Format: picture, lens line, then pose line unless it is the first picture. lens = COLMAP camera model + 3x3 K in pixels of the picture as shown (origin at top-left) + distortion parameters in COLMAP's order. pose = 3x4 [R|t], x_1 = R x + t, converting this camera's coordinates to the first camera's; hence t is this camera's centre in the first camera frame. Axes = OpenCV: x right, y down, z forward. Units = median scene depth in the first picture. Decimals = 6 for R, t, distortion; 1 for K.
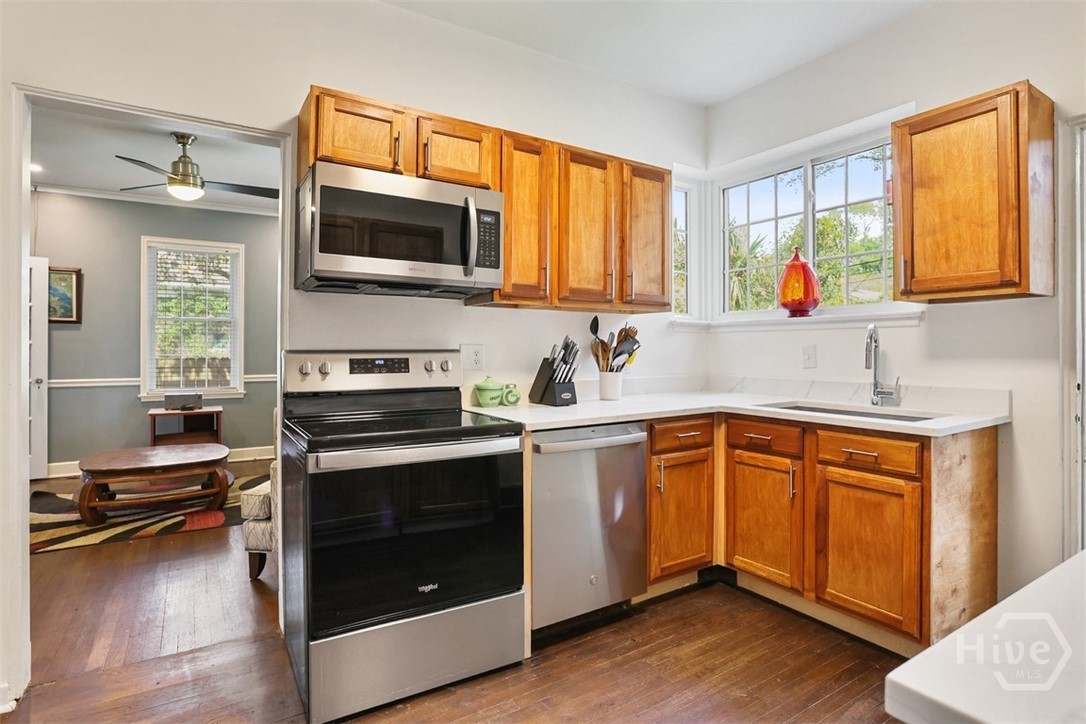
lens RADIAL K [[566.6, 0, 543.3], [0, 566.6, 356.9], [0, 0, 1]] dist [0.165342, -0.000113]
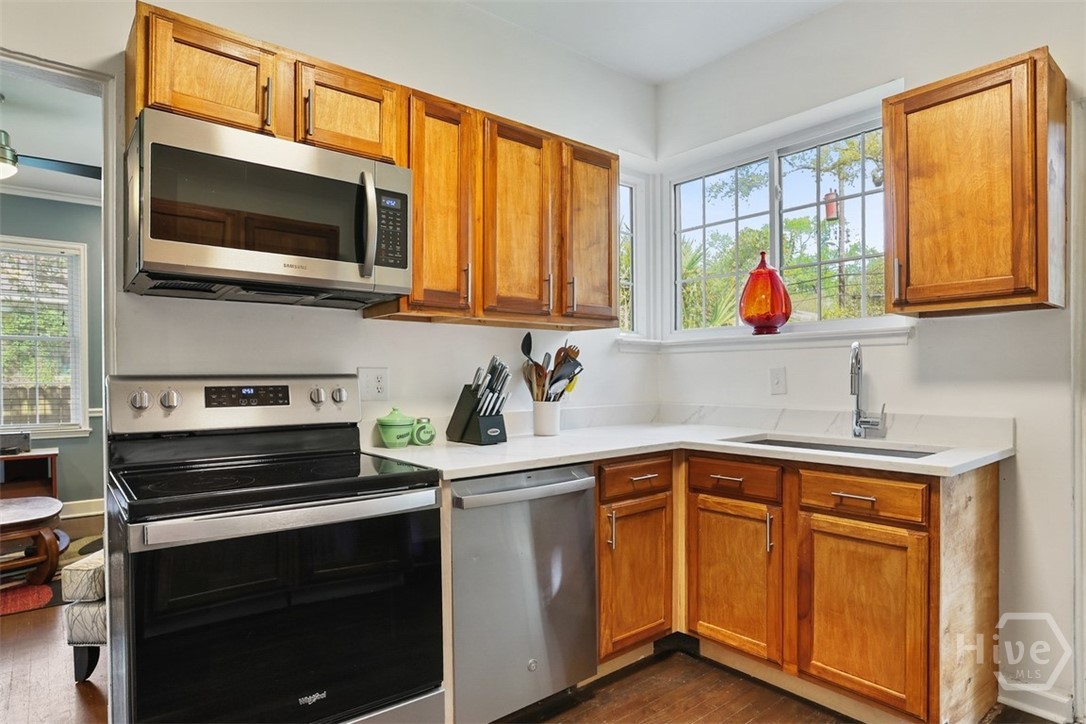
lens RADIAL K [[593.3, 0, 504.3], [0, 593.3, 394.8], [0, 0, 1]] dist [0.001613, 0.001822]
pose [[0.997160, -0.007559, 0.074928, -0.008303], [0.006211, 0.999815, 0.018215, 0.001661], [-0.075052, -0.017698, 0.997023, 0.200845]]
